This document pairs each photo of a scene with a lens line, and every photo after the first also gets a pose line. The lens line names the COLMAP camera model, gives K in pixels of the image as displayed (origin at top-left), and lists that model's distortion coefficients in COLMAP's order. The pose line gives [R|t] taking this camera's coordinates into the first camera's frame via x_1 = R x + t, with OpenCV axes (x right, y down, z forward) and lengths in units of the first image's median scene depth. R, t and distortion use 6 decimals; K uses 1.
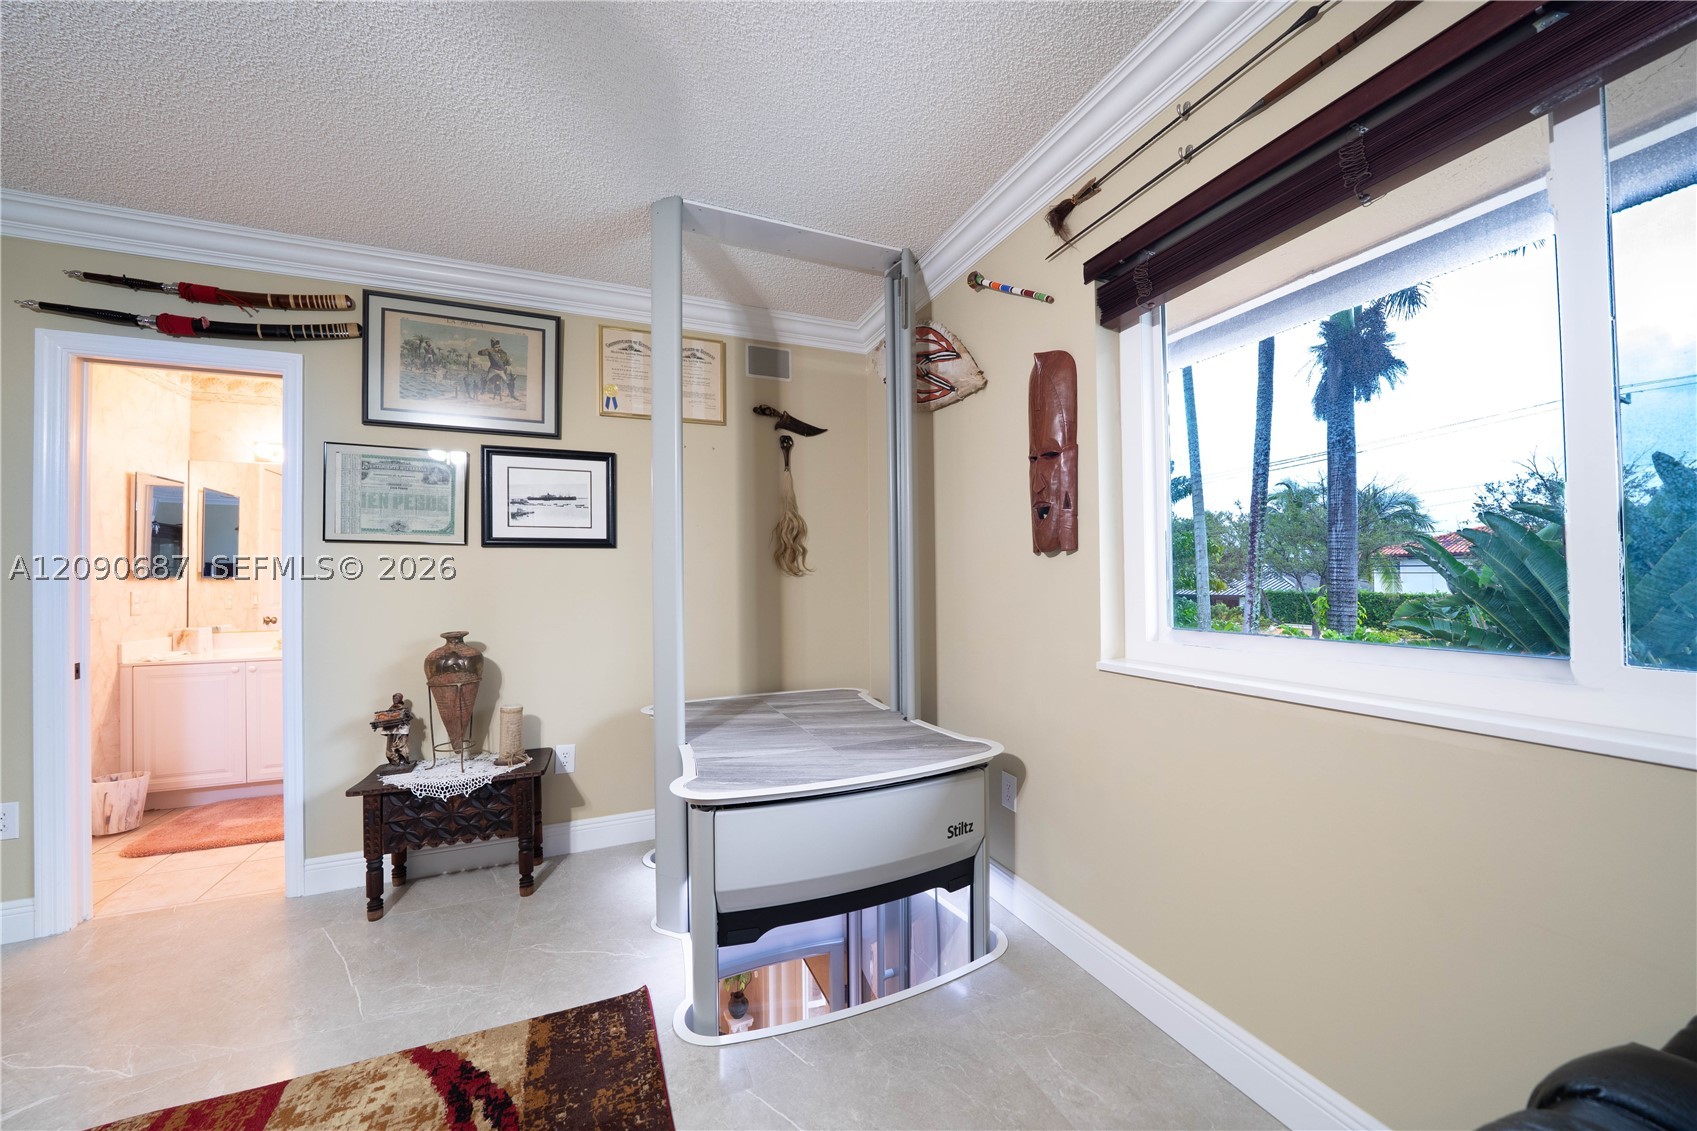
lens RADIAL K [[598.3, 0, 848.5], [0, 598.3, 565.5], [0, 0, 1]] dist [-0.000227, -0.000059]
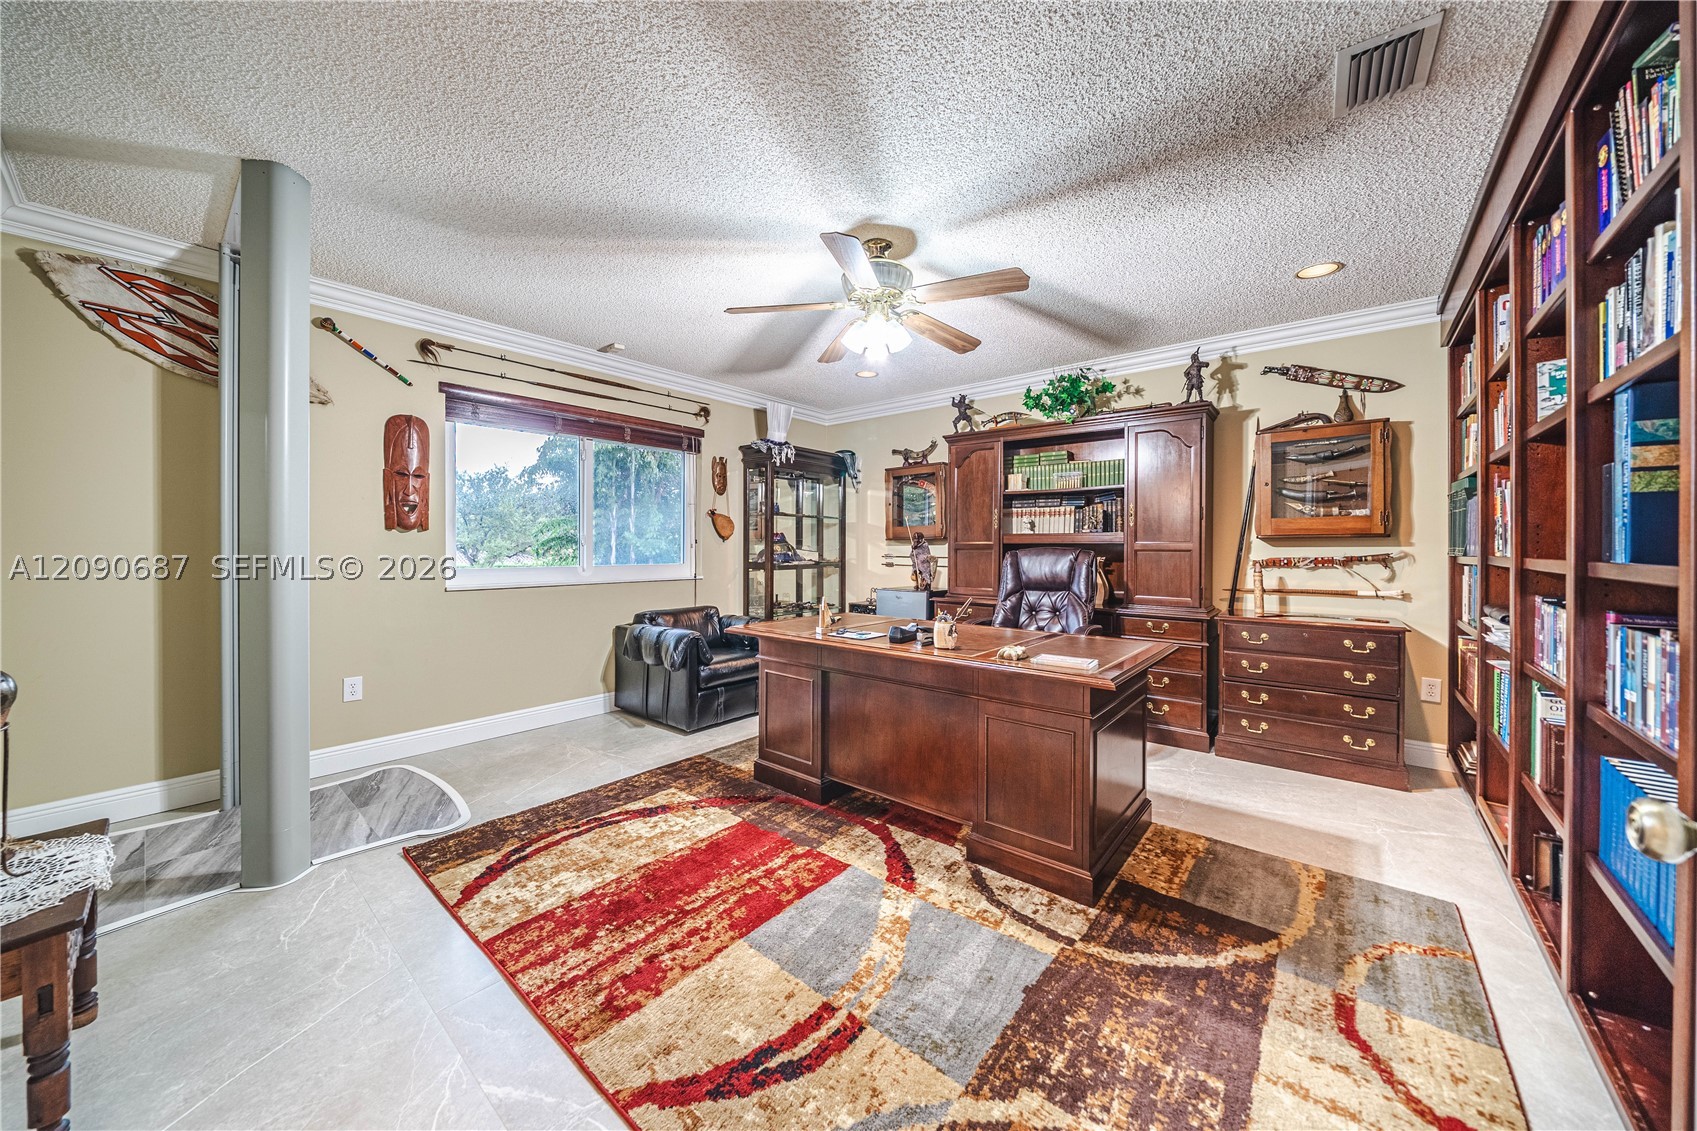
lens RADIAL K [[598.3, 0, 848.5], [0, 598.3, 565.5], [0, 0, 1]] dist [-0.000227, -0.000059]
pose [[-0.481314, -0.002844, 0.876544, -1.895102], [0.002690, 0.999985, 0.004721, 0.081441], [-0.876544, 0.004631, -0.481299, 0.754600]]
